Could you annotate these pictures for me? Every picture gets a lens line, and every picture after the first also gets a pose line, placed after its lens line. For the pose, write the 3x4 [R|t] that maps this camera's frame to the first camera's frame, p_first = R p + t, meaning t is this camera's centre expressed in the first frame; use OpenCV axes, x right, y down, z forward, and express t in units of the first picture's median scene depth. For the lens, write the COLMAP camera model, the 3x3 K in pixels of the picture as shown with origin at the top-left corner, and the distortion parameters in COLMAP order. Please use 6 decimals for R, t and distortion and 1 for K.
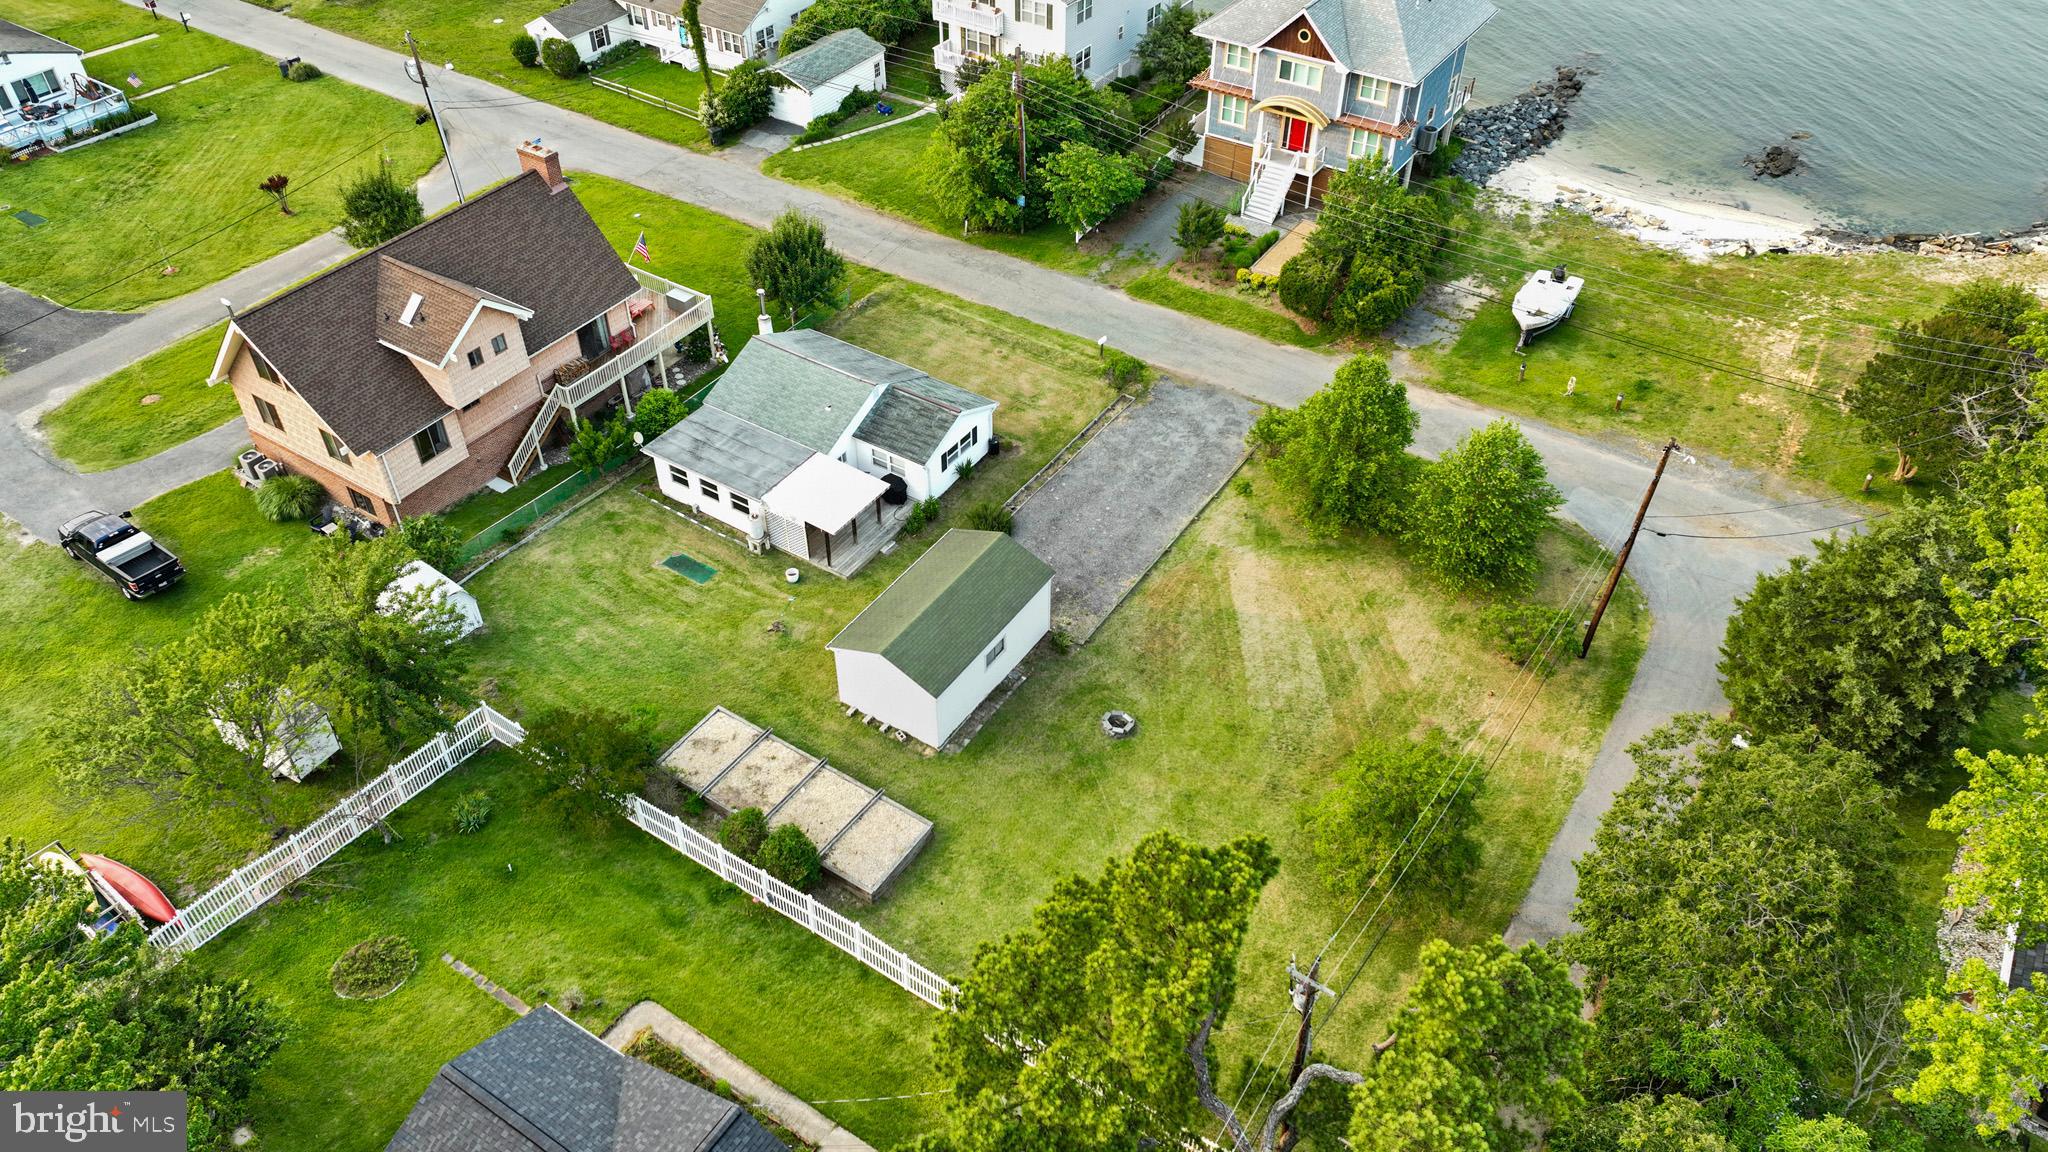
lens RADIAL K [[1449.2, 0, 1027.2], [0, 1449.2, 569.9], [0, 0, 1]] dist [0.003166, 0.009337]
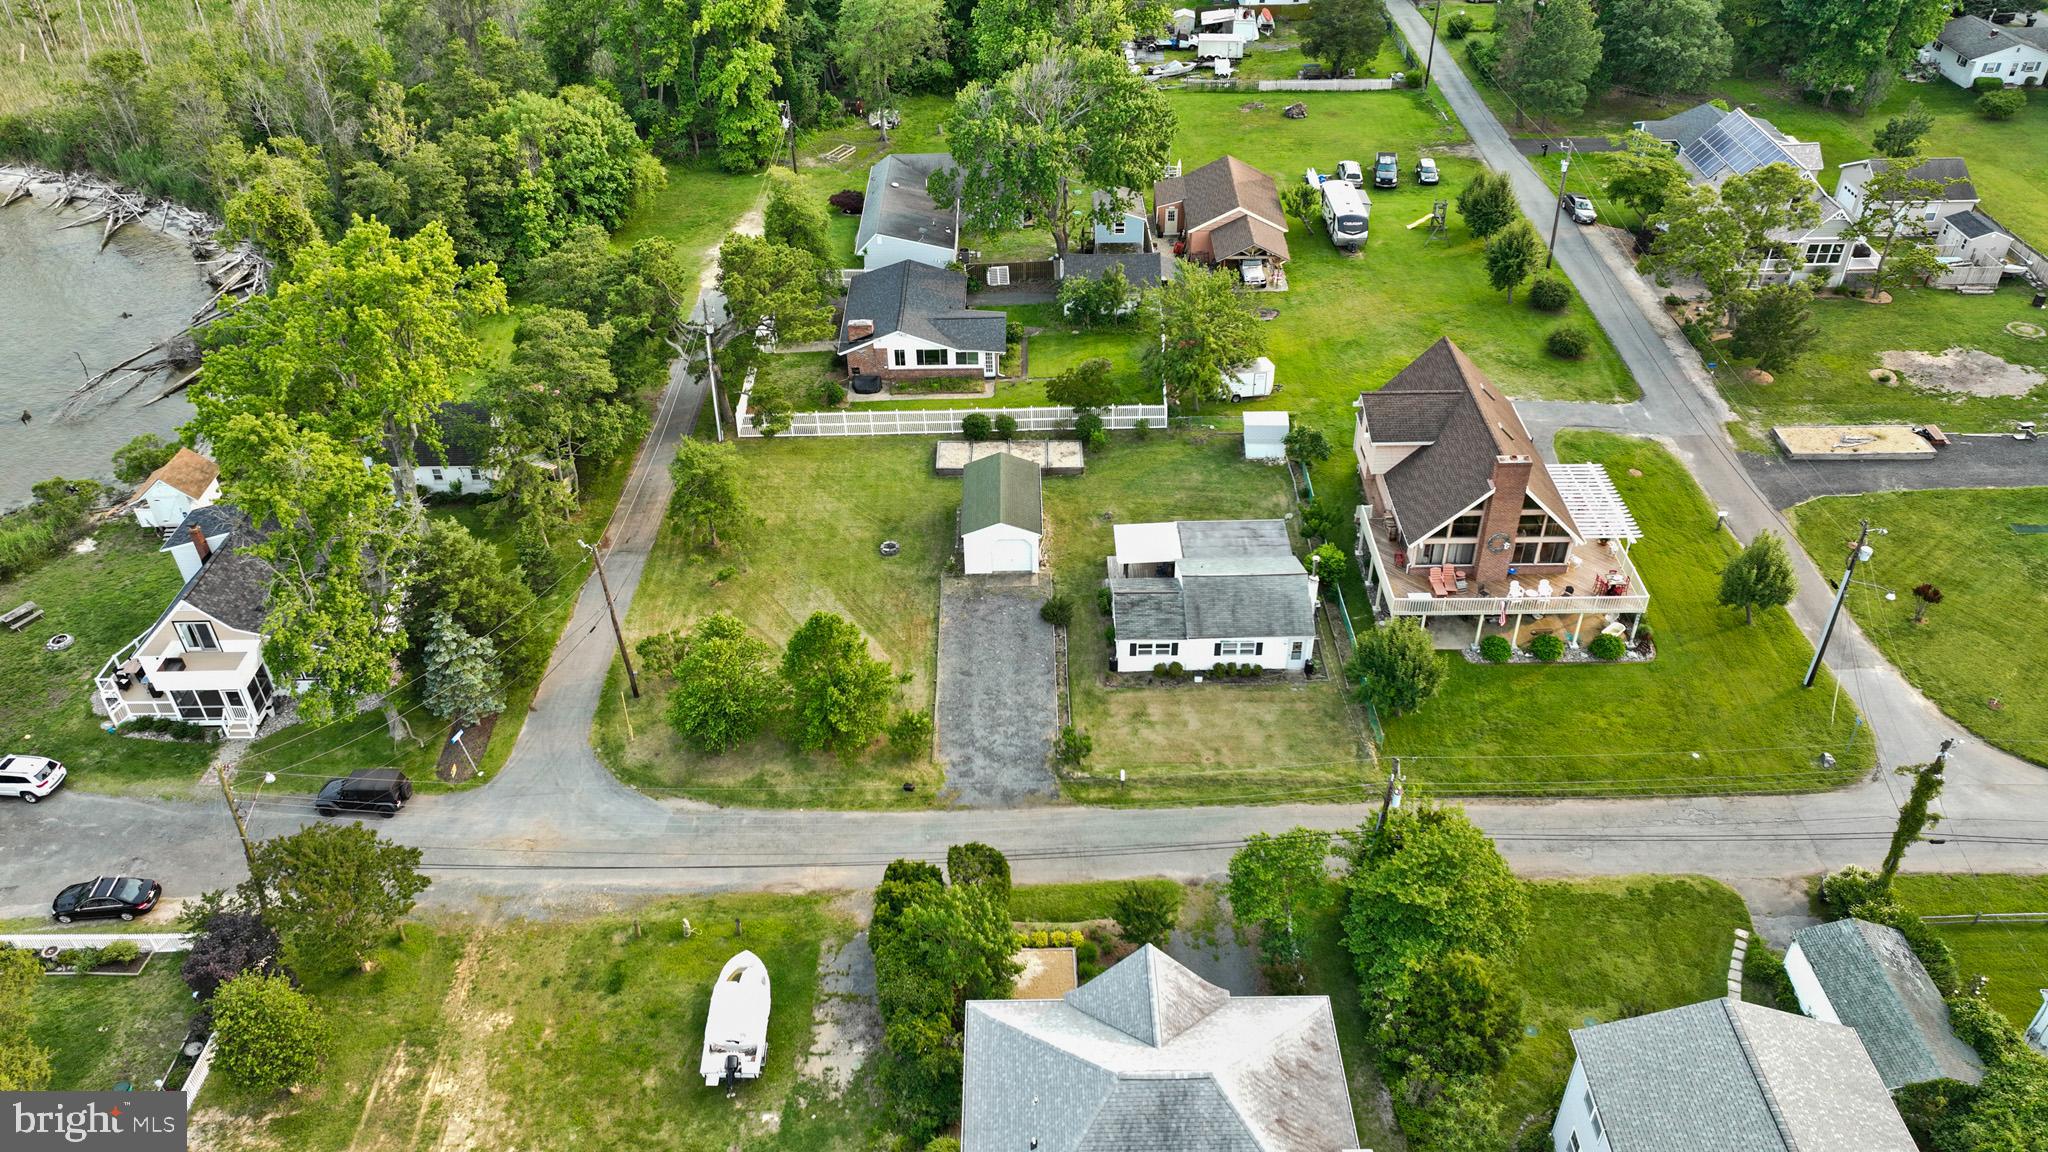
lens RADIAL K [[1489.8, 0, 1027.3], [0, 1489.8, 571.4], [0, 0, 1]] dist [0.002948, 0.011959]
pose [[-0.834666, 0.336425, -0.436062, 0.571282], [-0.355015, 0.276667, 0.892984, -1.226905], [0.421066, 0.900152, -0.111489, 1.052761]]
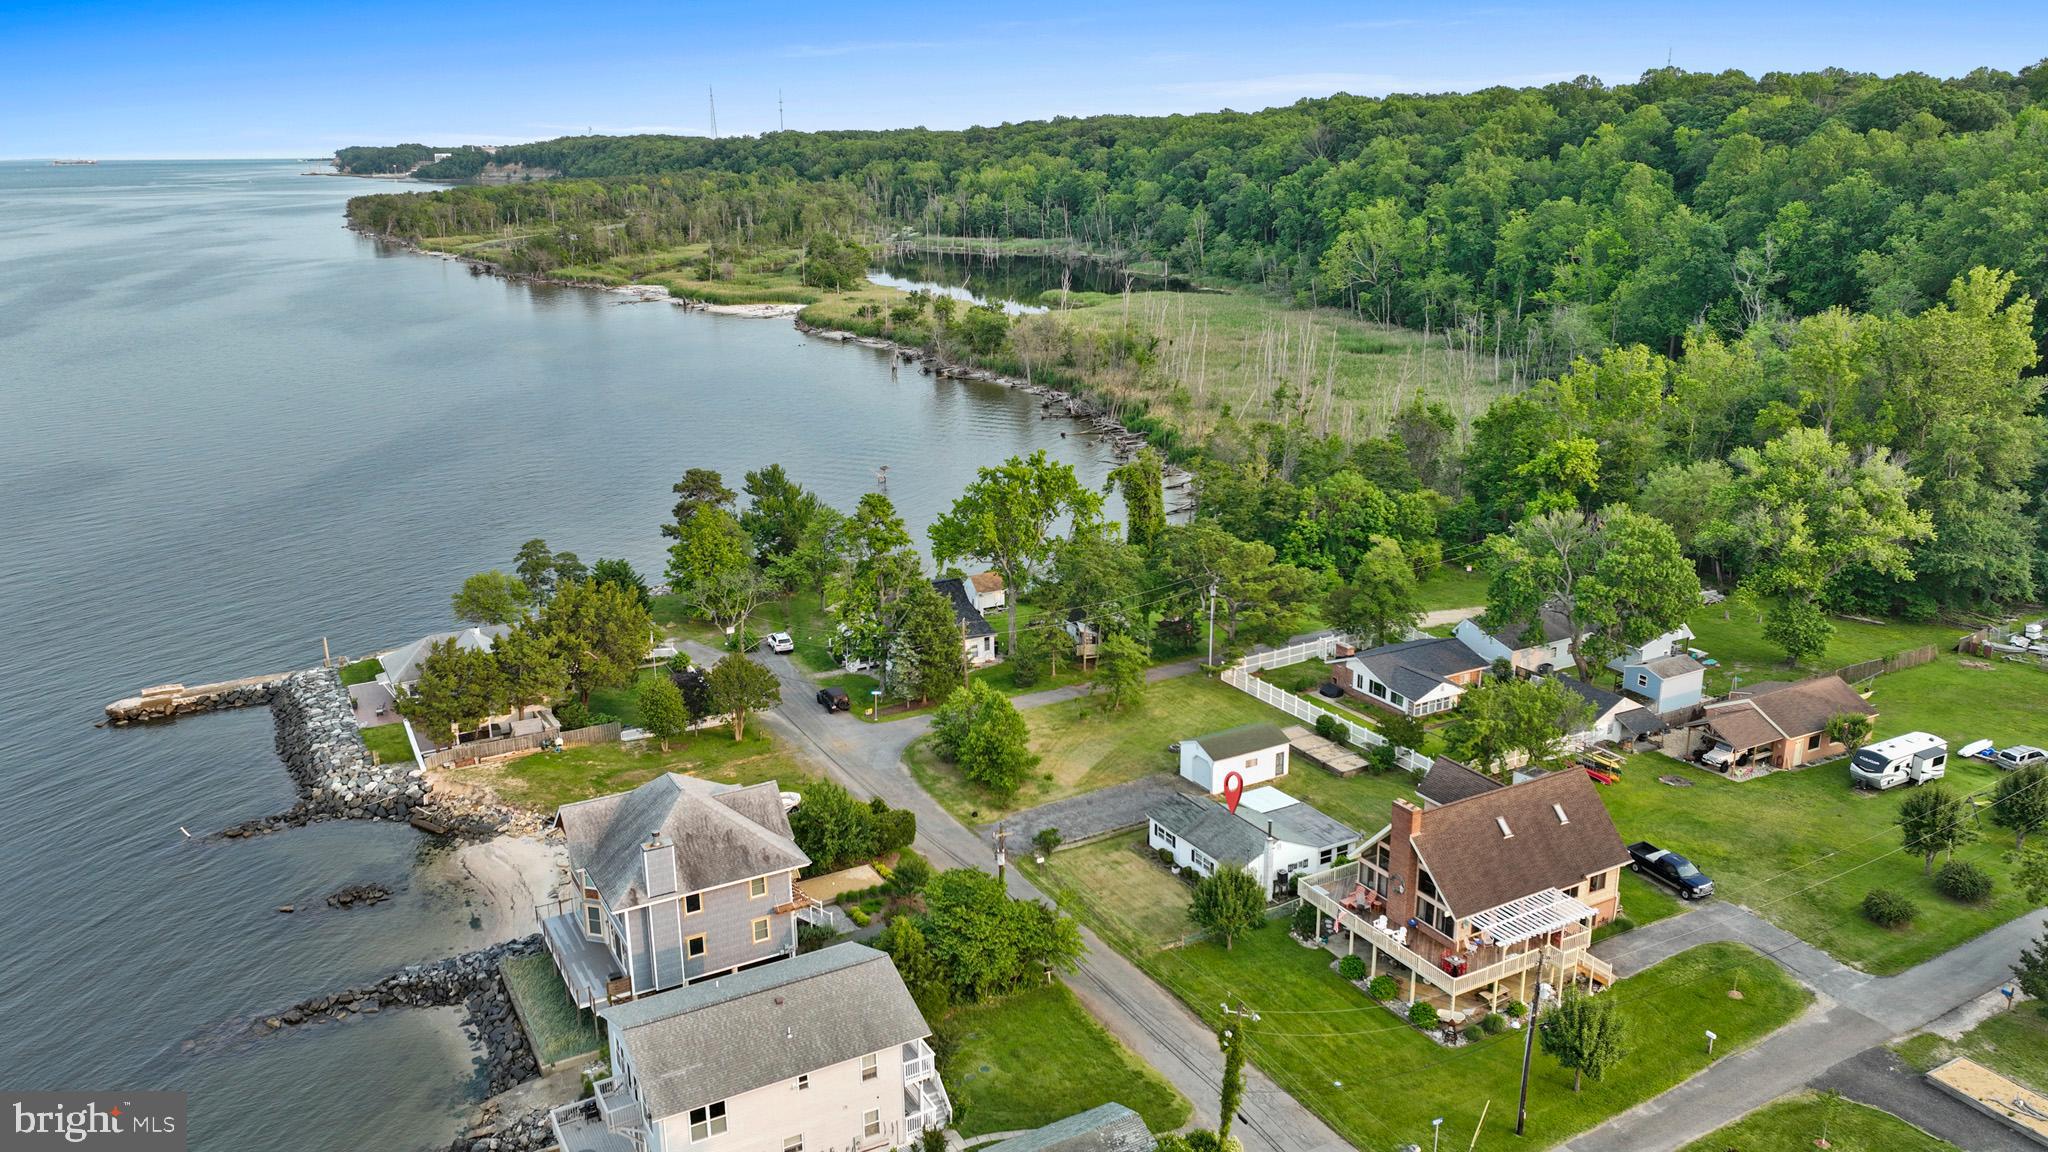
lens RADIAL K [[1489.8, 0, 1027.3], [0, 1489.8, 571.4], [0, 0, 1]] dist [0.002948, 0.011959]
pose [[-0.886017, -0.121466, 0.447458, -0.626177], [0.312673, 0.556072, 0.770077, -1.619186], [-0.342358, 0.822210, -0.454711, 1.587509]]
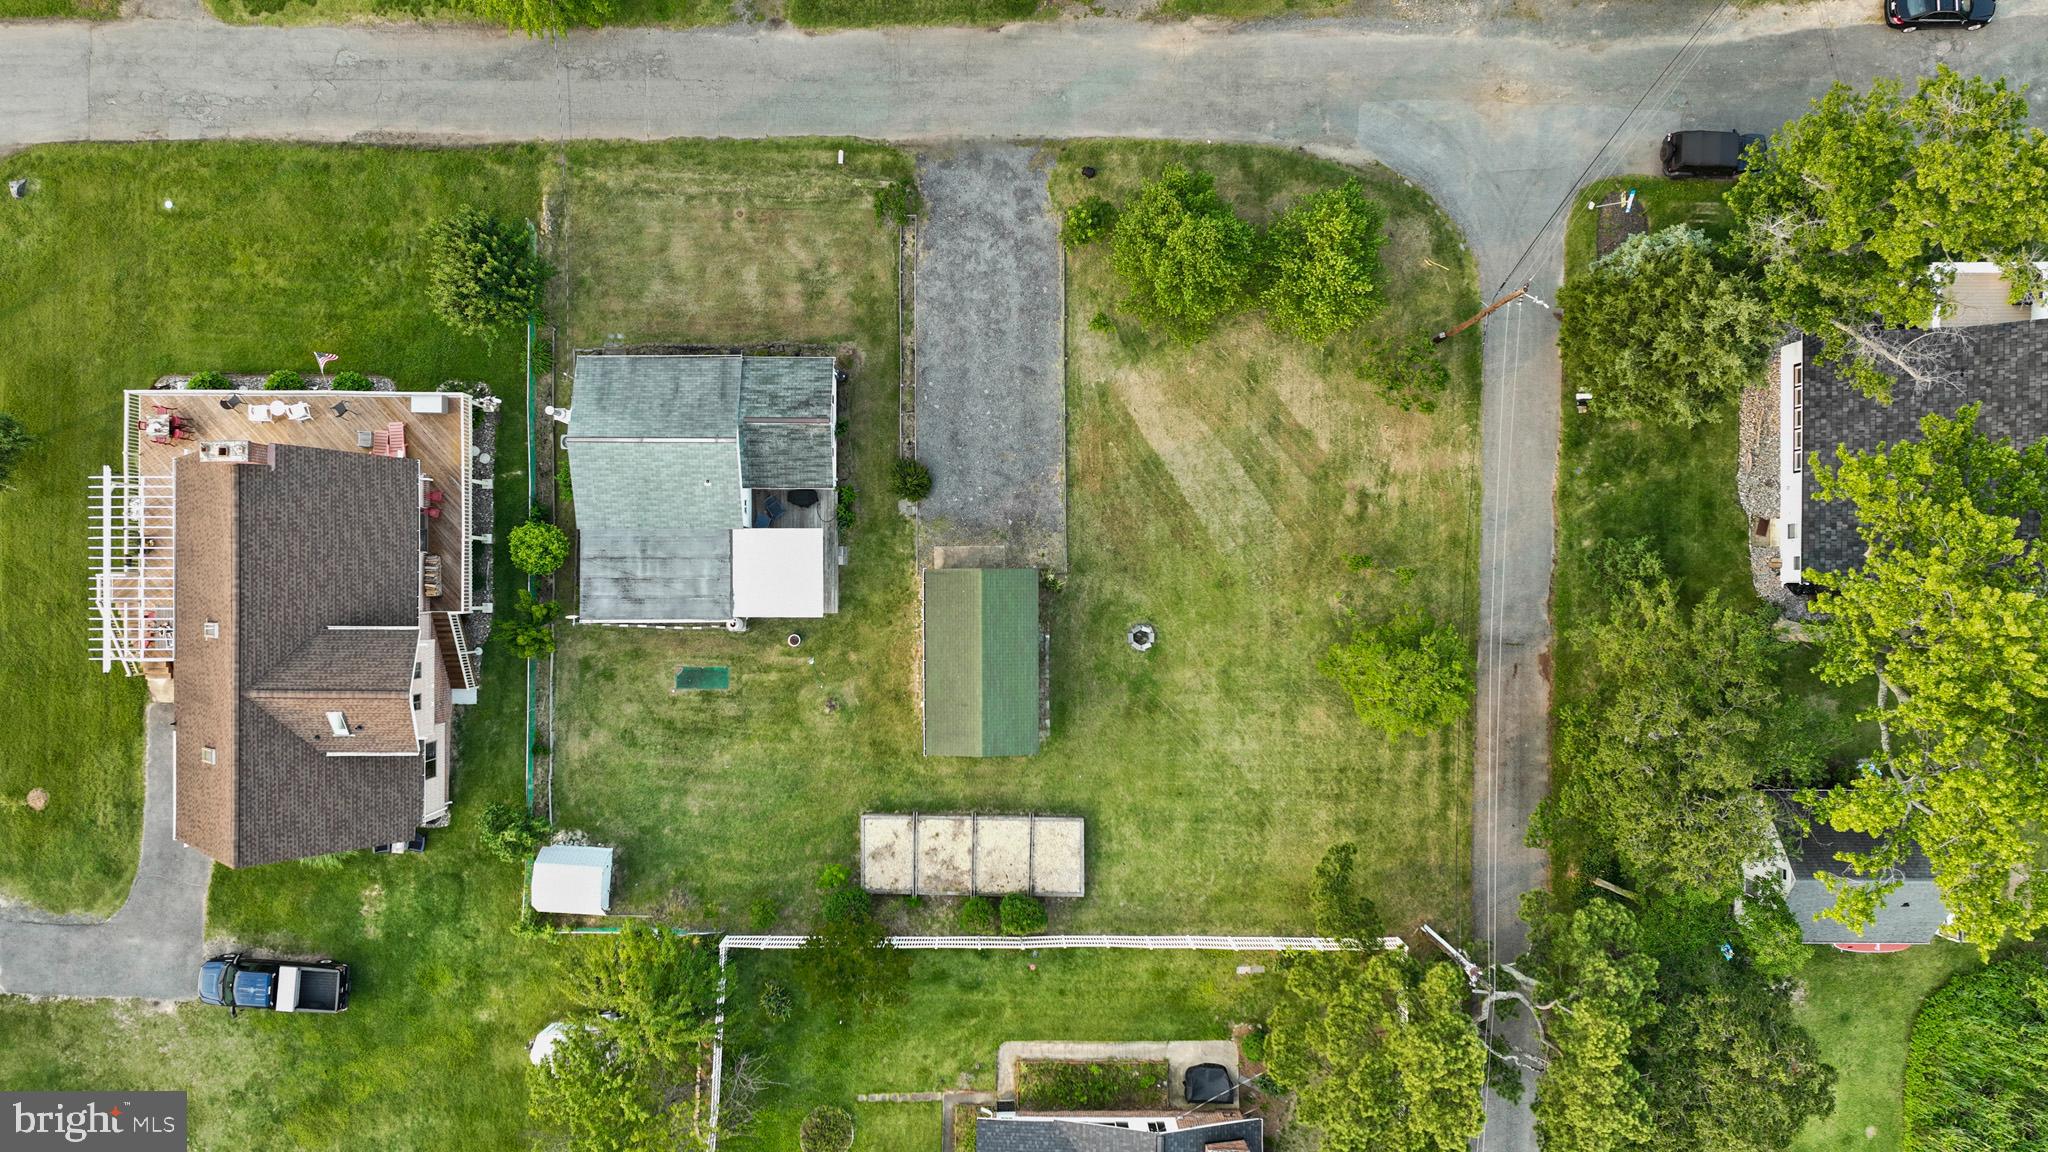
lens RADIAL K [[1449.2, 0, 1027.2], [0, 1449.2, 569.9], [0, 0, 1]] dist [0.003166, 0.009337]
pose [[0.838793, -0.544446, -0.002110, 0.013126], [0.359280, 0.550600, 0.753497, -0.711077], [-0.409077, -0.632786, 0.657448, 0.229463]]
